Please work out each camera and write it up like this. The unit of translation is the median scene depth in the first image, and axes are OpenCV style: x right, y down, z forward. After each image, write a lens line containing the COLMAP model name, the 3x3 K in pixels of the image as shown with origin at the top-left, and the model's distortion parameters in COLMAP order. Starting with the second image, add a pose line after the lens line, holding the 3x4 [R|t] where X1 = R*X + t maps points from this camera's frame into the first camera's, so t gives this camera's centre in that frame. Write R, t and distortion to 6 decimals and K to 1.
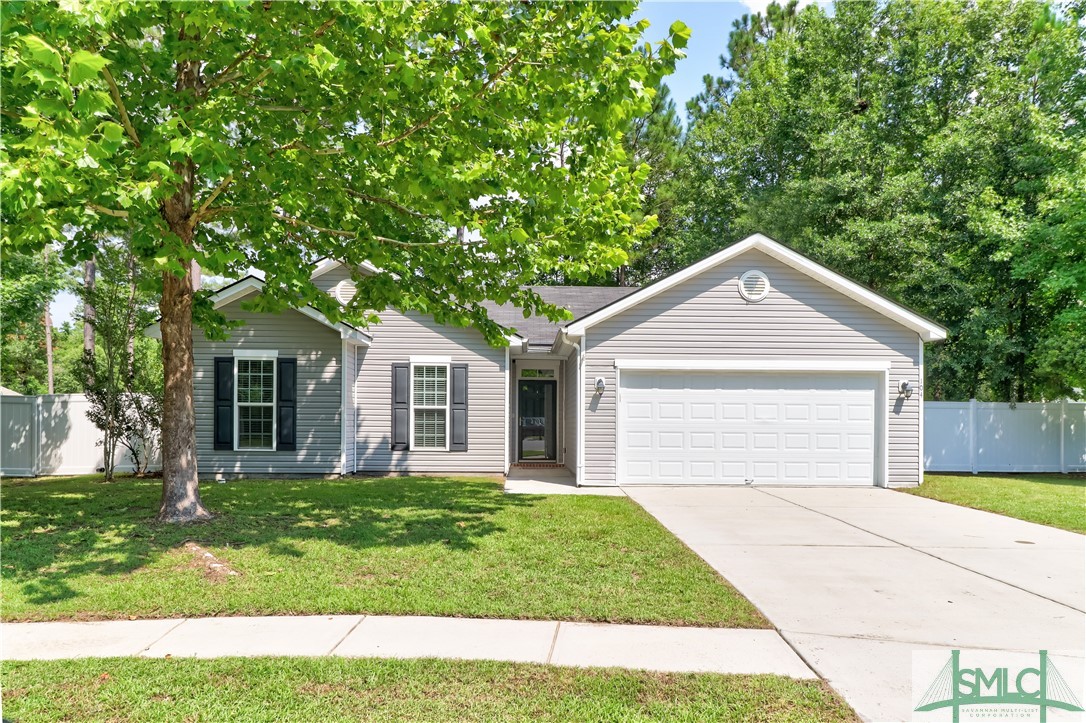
lens RADIAL K [[765.4, 0, 542.3], [0, 765.4, 364.7], [0, 0, 1]] dist [-0.002779, -0.004268]
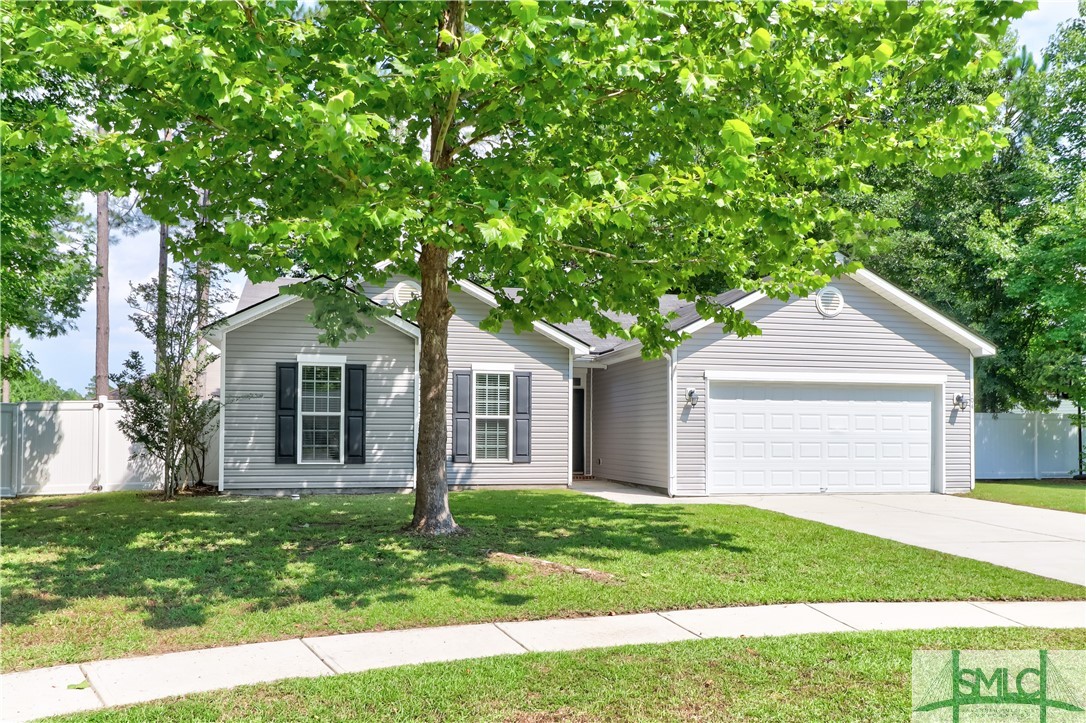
lens RADIAL K [[856.9, 0, 543.5], [0, 856.9, 363.1], [0, 0, 1]] dist [0.001372, 0.004766]
pose [[0.982791, 0.013435, 0.184234, -0.301818], [-0.012740, 0.999907, -0.004954, -0.007827], [-0.184283, 0.002521, 0.982870, -0.068711]]
